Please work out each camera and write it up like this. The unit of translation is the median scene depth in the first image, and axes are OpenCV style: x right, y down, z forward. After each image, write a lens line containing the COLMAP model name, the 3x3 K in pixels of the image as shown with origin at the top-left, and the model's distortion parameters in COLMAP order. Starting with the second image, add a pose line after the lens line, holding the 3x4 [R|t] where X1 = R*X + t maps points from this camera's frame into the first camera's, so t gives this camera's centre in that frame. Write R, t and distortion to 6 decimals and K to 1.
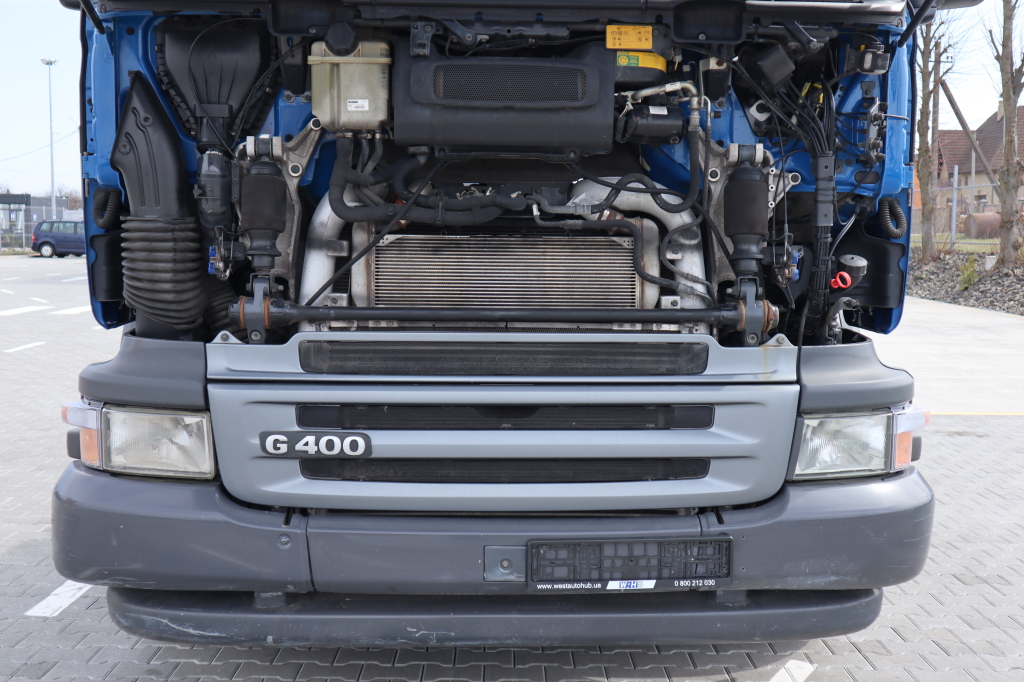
lens RADIAL K [[1274.7, 0, 515.4], [0, 1274.7, 343.4], [0, 0, 1]] dist [0.008489, 0.000000]
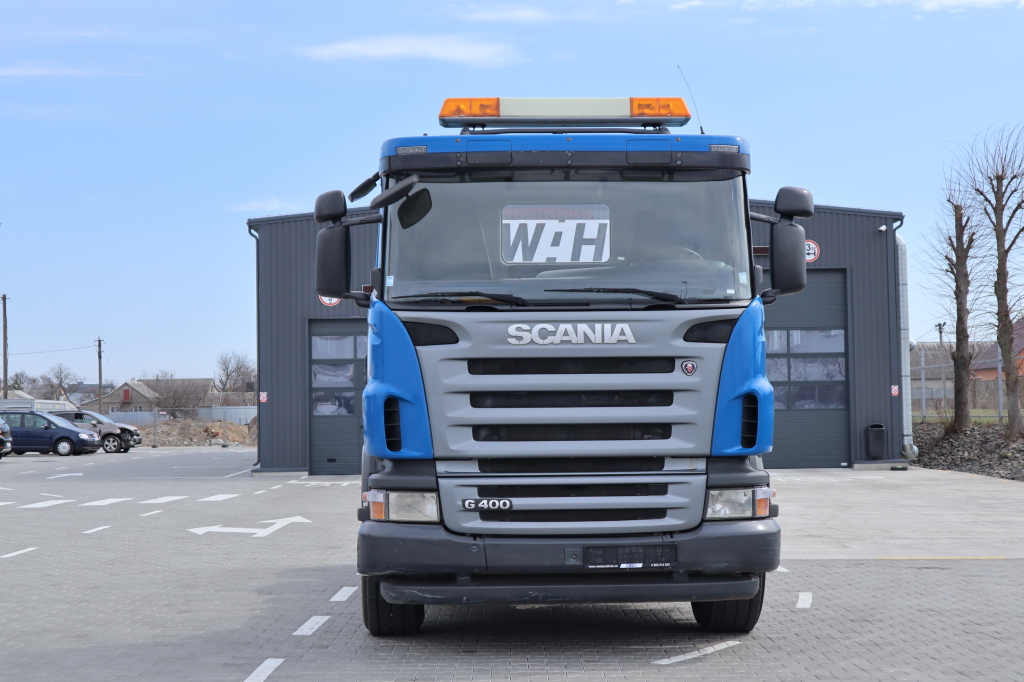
lens RADIAL K [[1654.3, 0, 512.5], [0, 1654.3, 343.0], [0, 0, 1]] dist [-0.041995, 0.000000]
pose [[0.999615, -0.020341, -0.018896, -0.052154], [0.017684, 0.991162, -0.131477, 0.178822], [0.021404, 0.131092, 0.991139, -1.869060]]
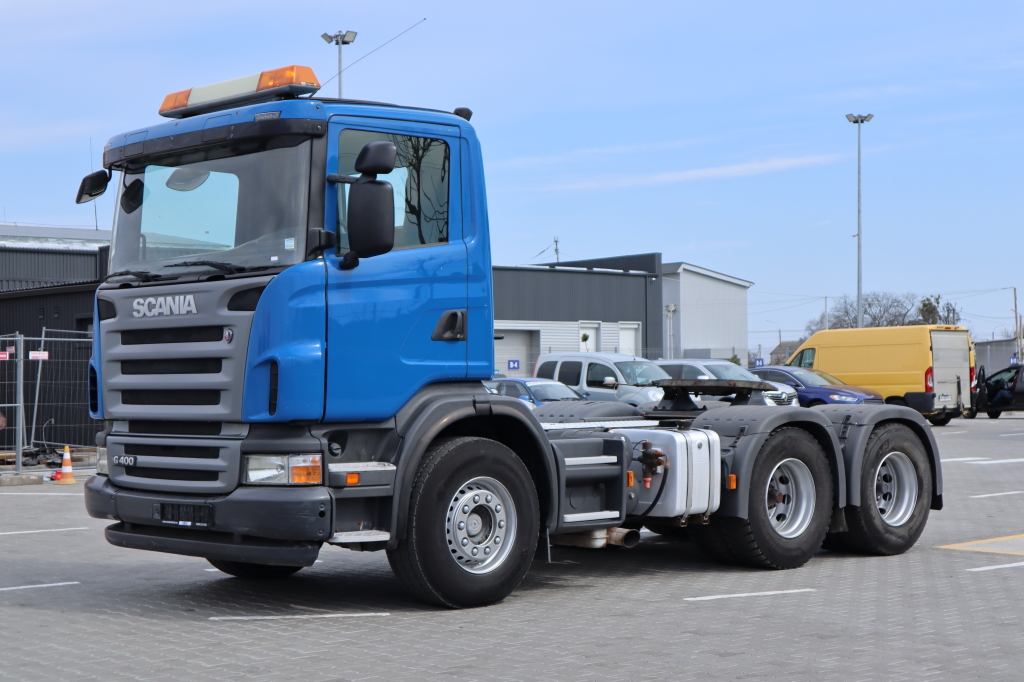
lens RADIAL K [[1770.4, 0, 511.9], [0, 1770.4, 340.3], [0, 0, 1]] dist [0.024379, 0.000000]
pose [[0.647579, -0.032508, -0.761305, 2.942758], [-0.051564, 0.994930, -0.086345, 0.104571], [0.760252, 0.095172, 0.642619, -0.658940]]
